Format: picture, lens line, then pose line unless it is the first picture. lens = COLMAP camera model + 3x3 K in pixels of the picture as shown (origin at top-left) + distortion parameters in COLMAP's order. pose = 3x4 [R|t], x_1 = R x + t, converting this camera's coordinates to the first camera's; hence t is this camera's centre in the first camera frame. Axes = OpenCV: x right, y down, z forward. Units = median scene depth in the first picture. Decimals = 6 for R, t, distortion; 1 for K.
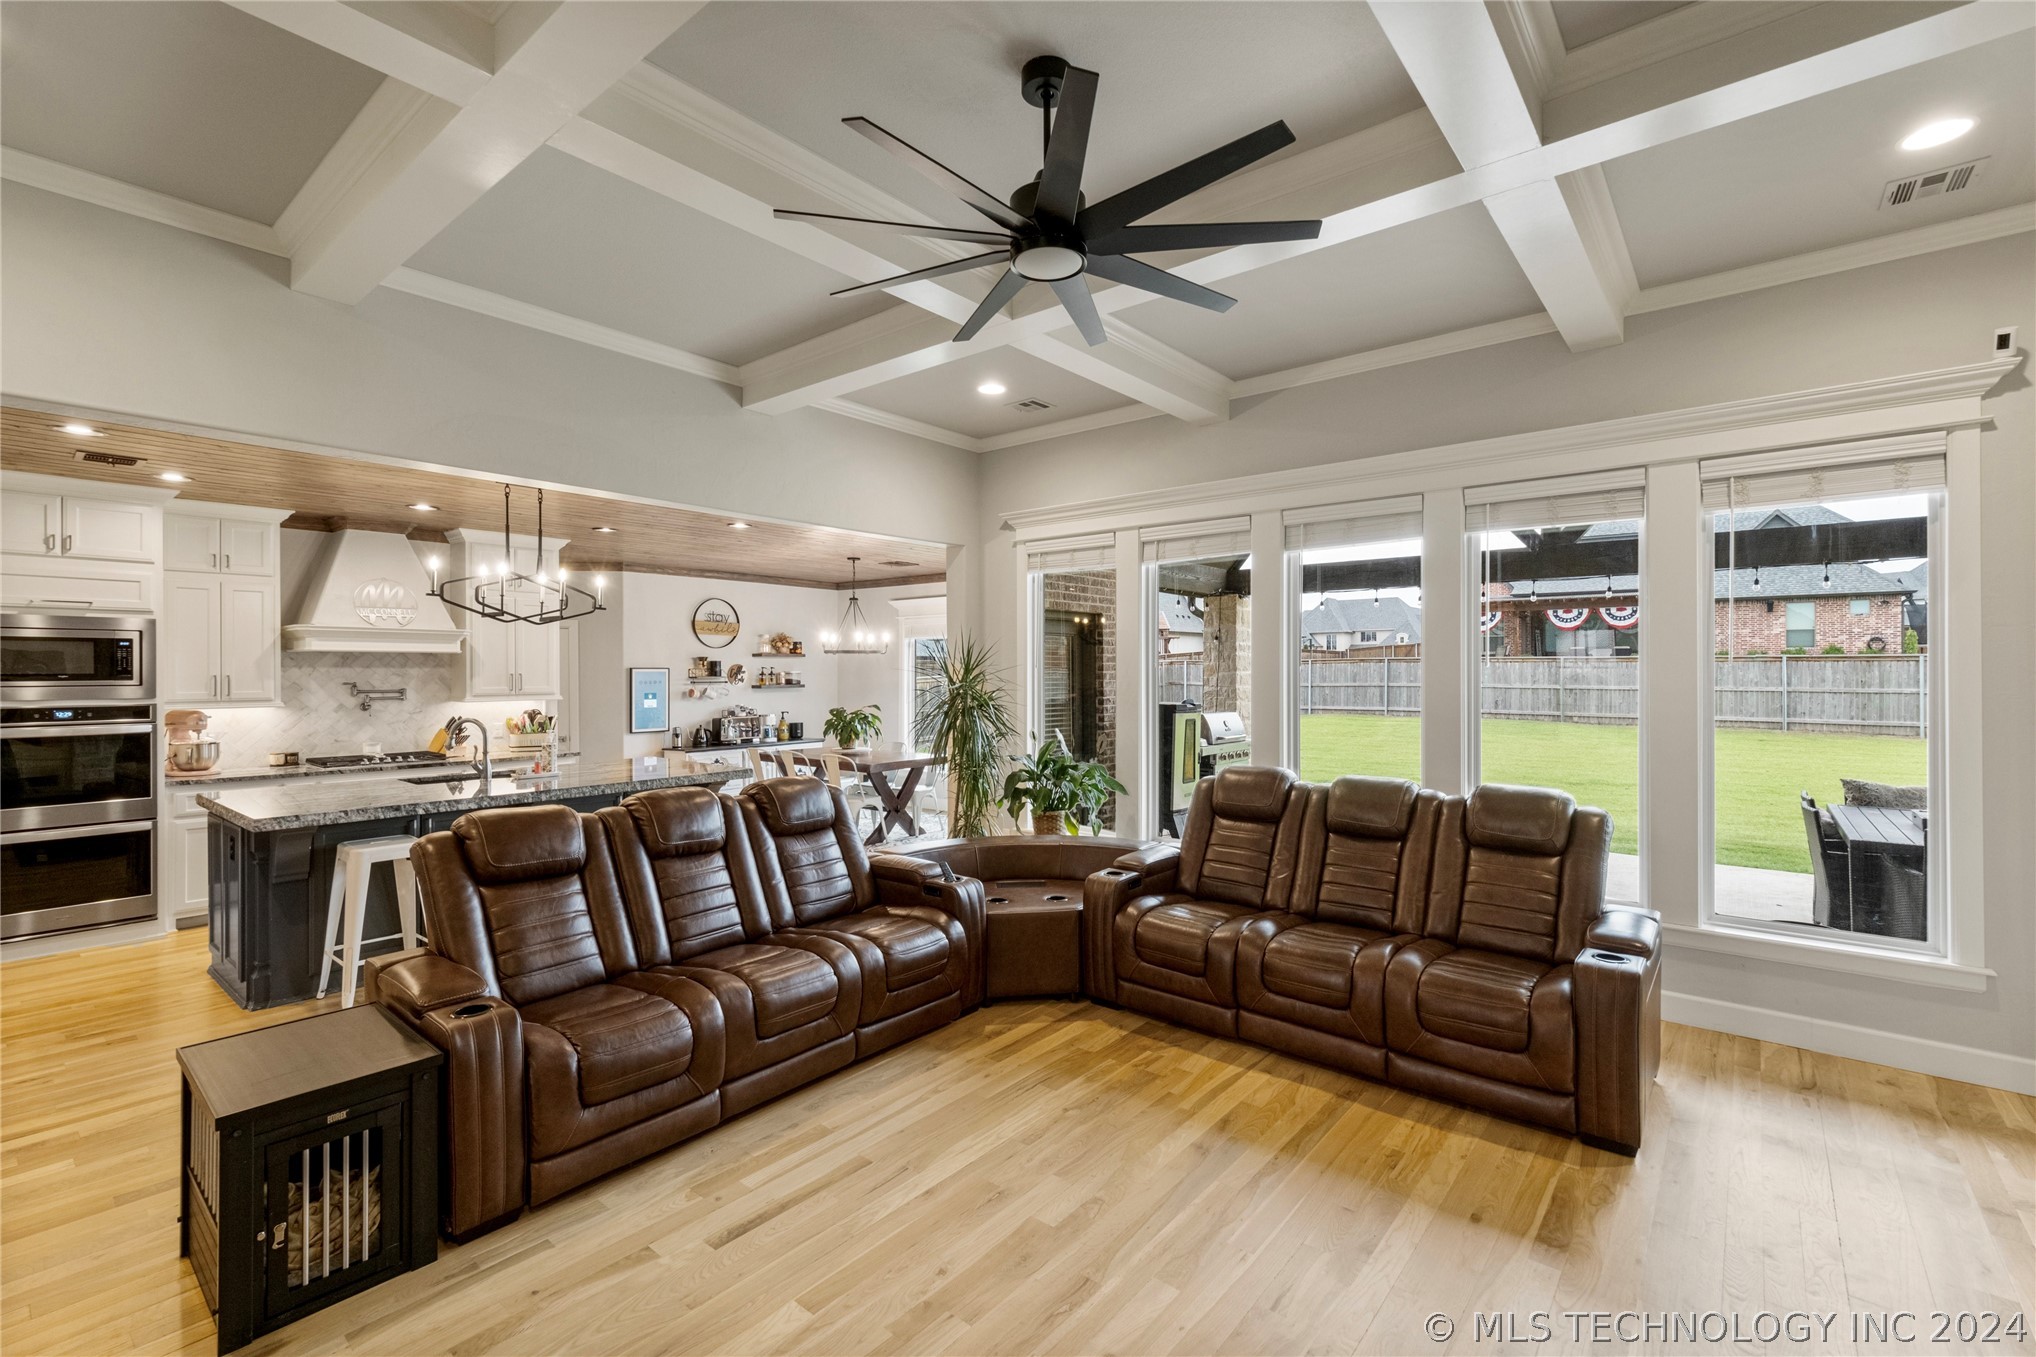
lens RADIAL K [[882.7, 0, 1027.9], [0, 882.7, 669.5], [0, 0, 1]] dist [0.018491, -0.010123]
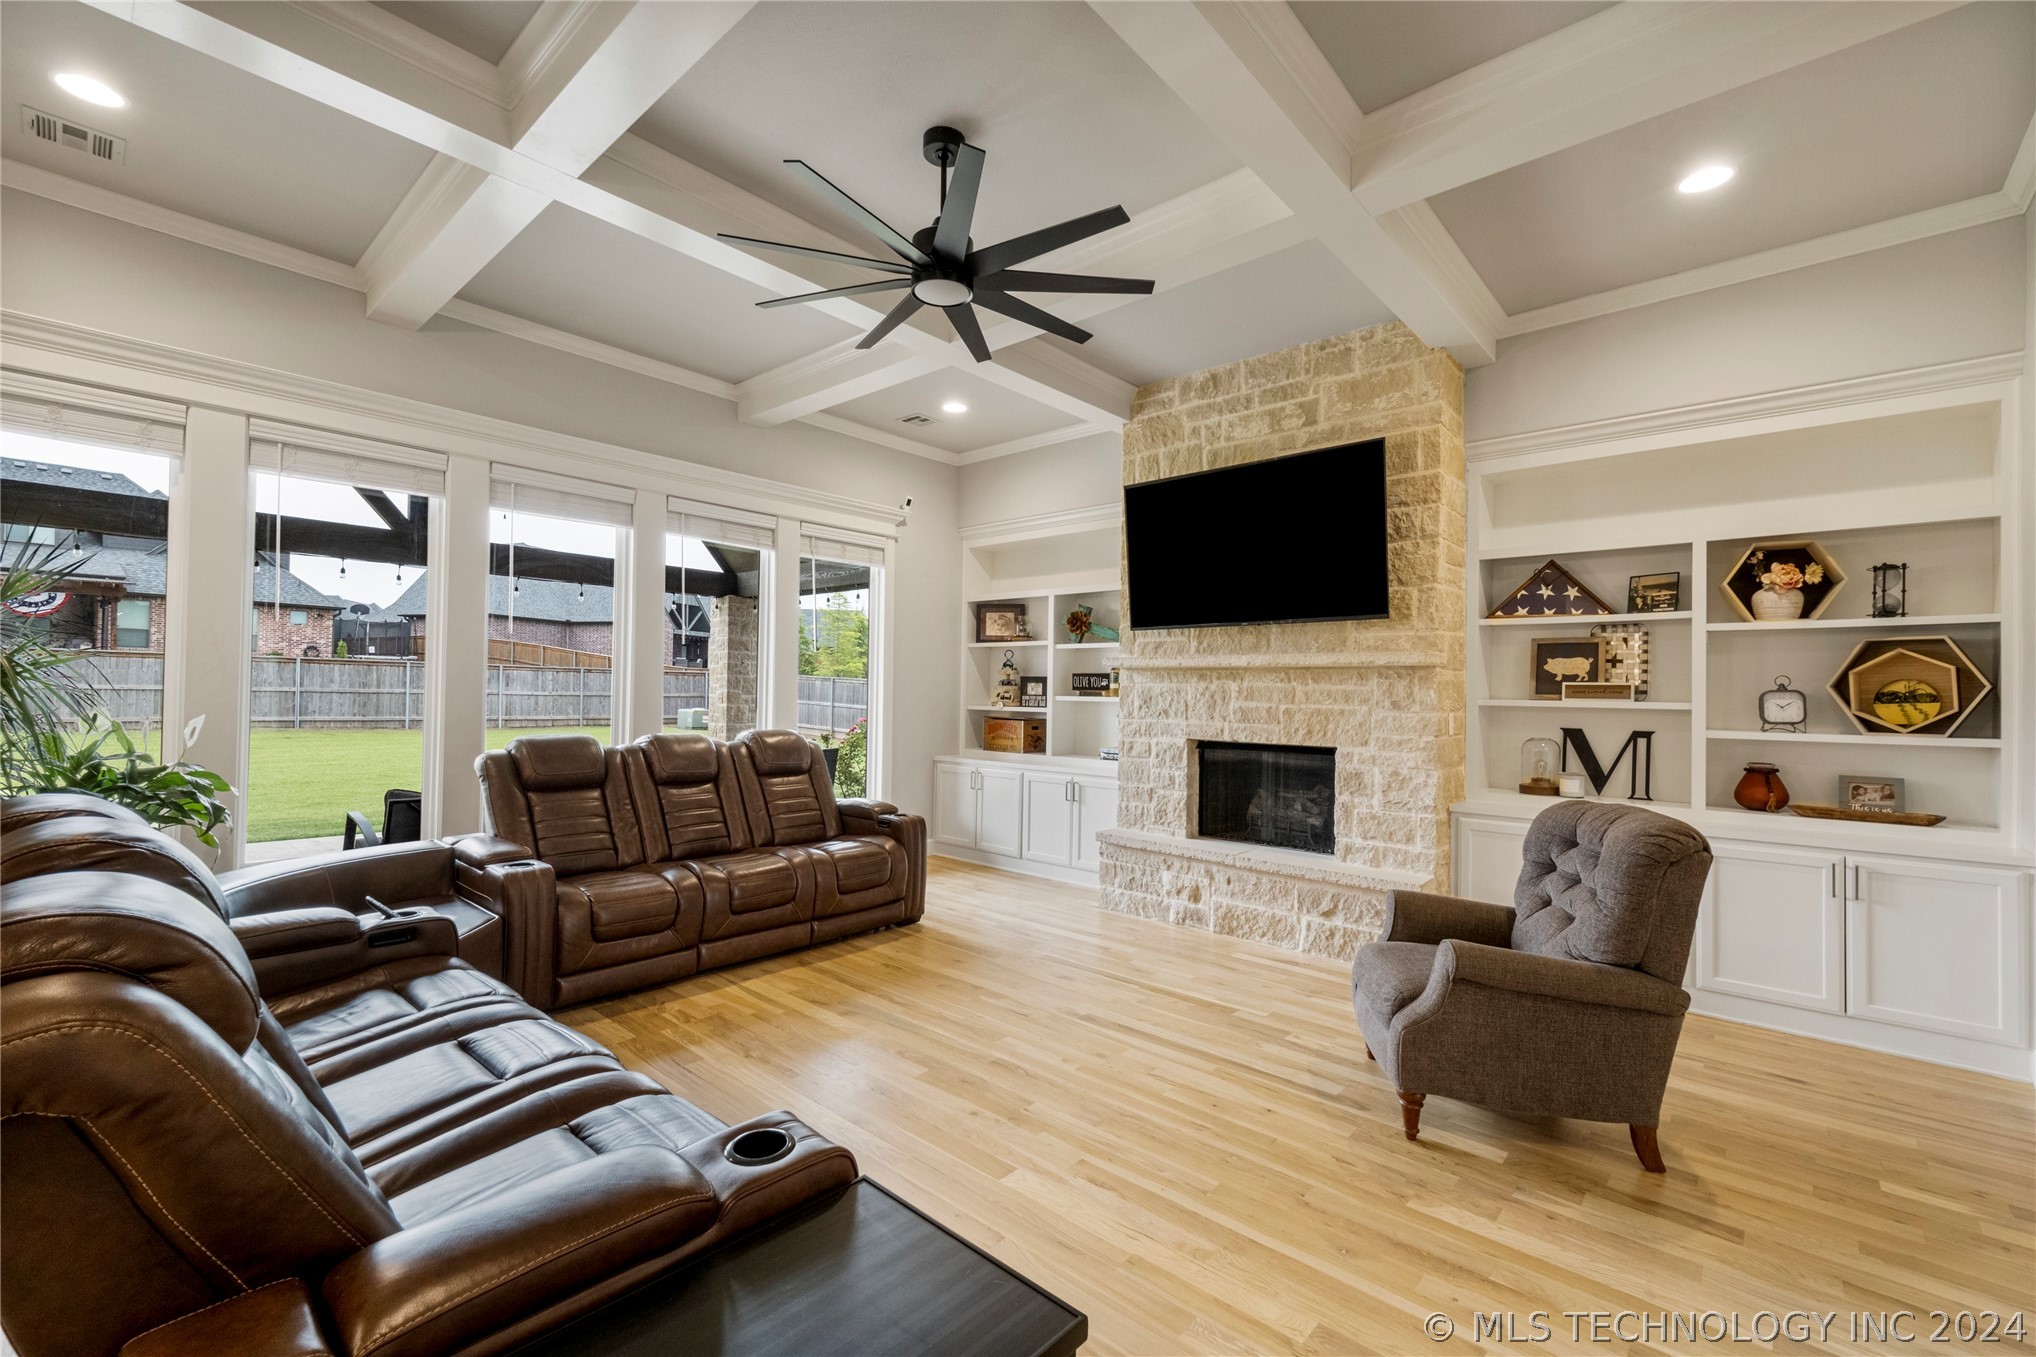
lens RADIAL K [[858.4, 0, 1018.0], [0, 858.4, 678.5], [0, 0, 1]] dist [0.028541, -0.014986]
pose [[0.042951, 0.019140, 0.998894, -0.614993], [-0.018565, 0.999659, -0.018356, 0.053575], [-0.998905, -0.017756, 0.043291, 0.435640]]
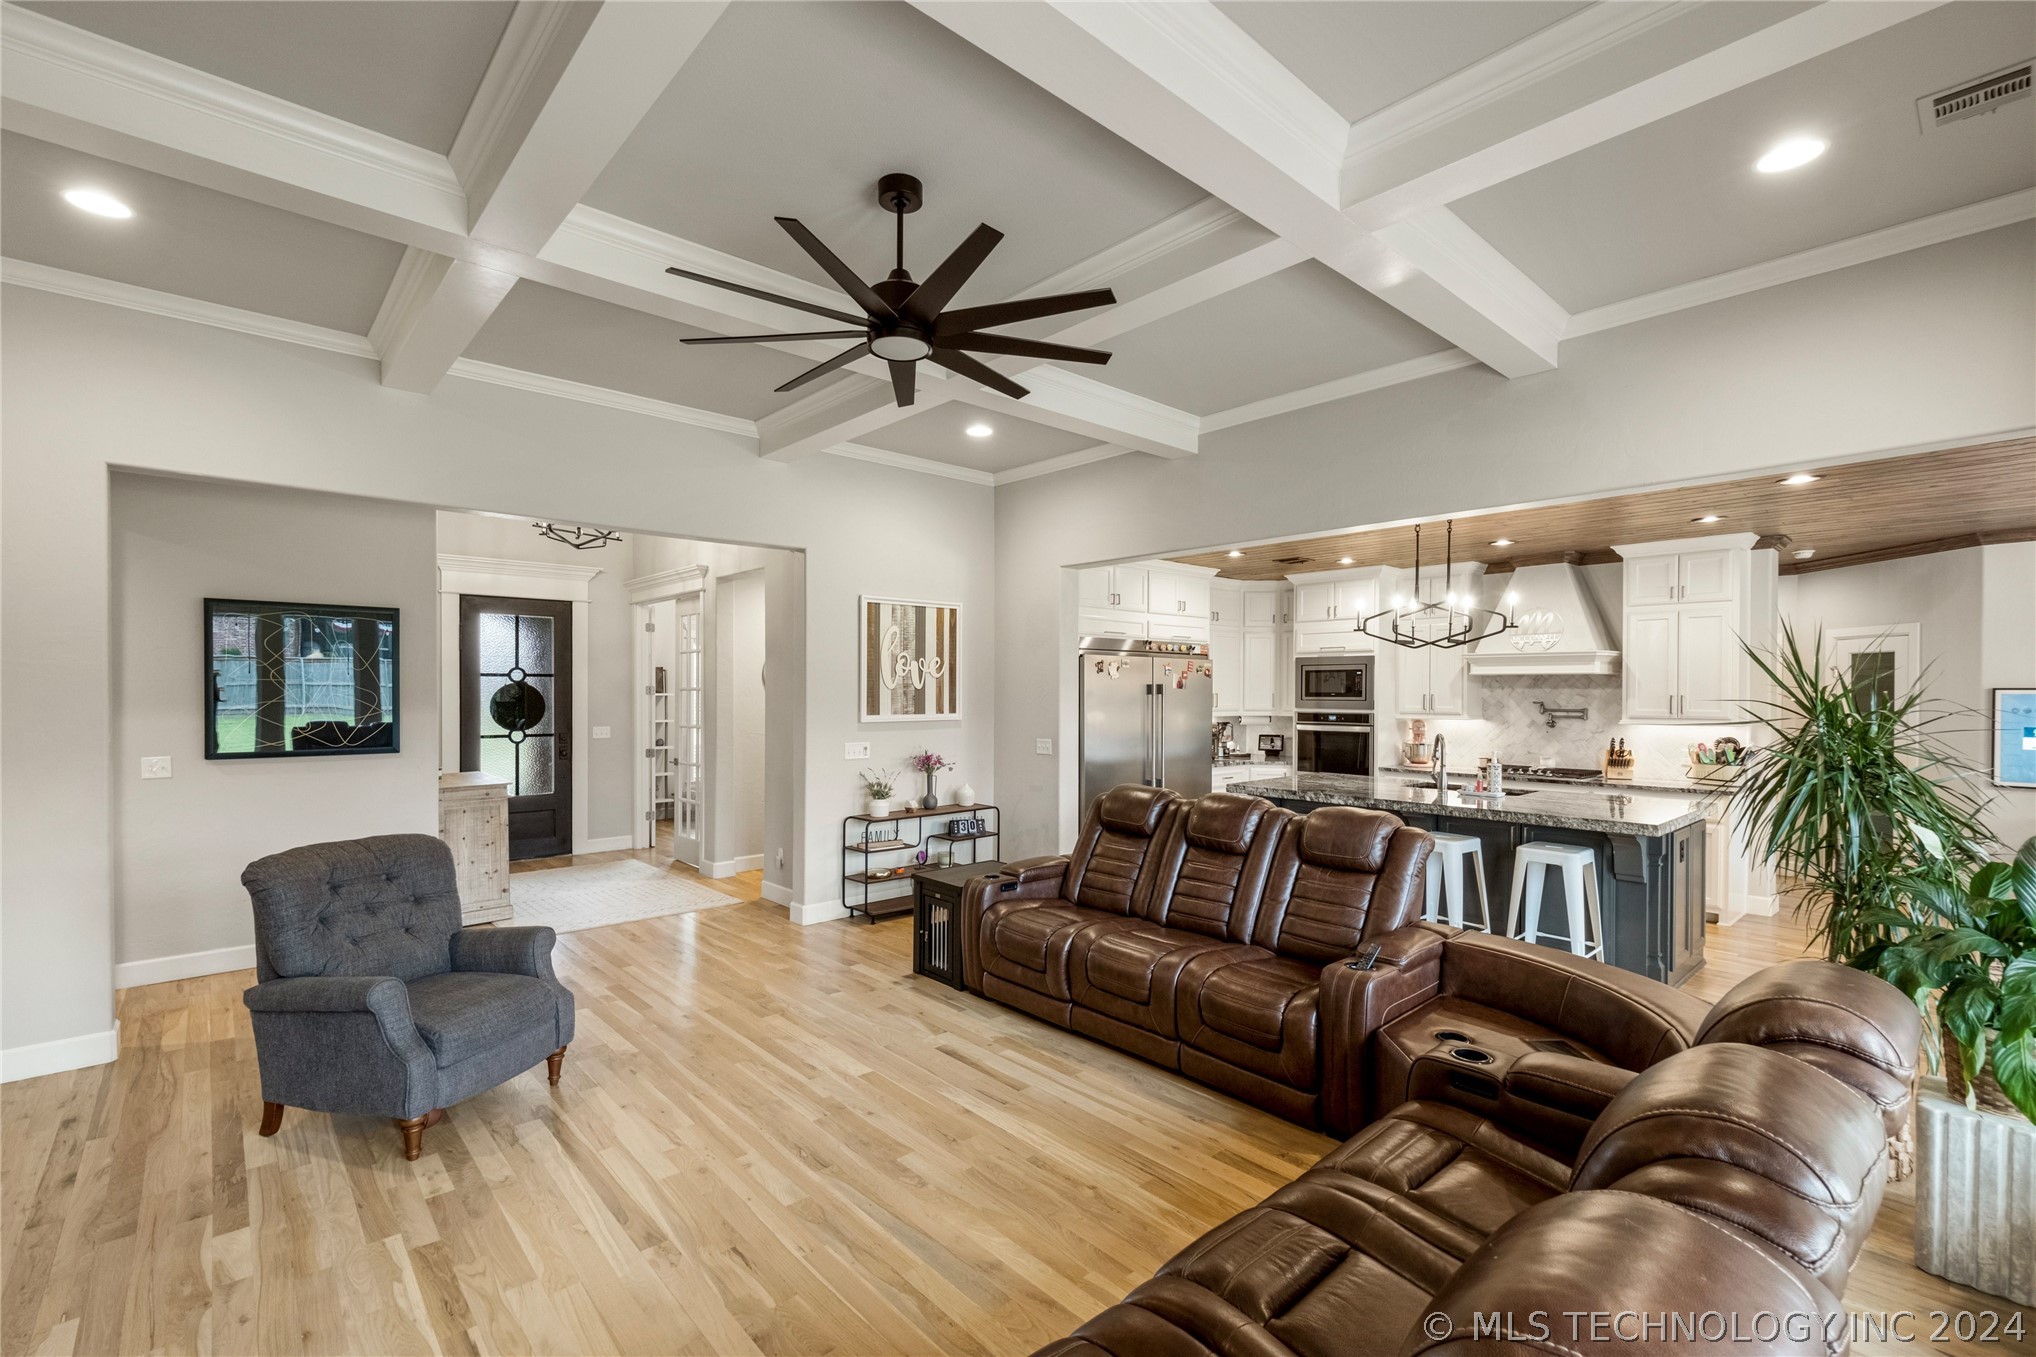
lens RADIAL K [[887.9, 0, 1013.8], [0, 887.9, 698.8], [0, 0, 1]] dist [0.017589, -0.007663]
pose [[-0.151754, 0.012405, -0.988340, 0.616936], [-0.001261, 0.999918, 0.012744, -0.003317], [0.988417, 0.003181, -0.151726, 0.697743]]
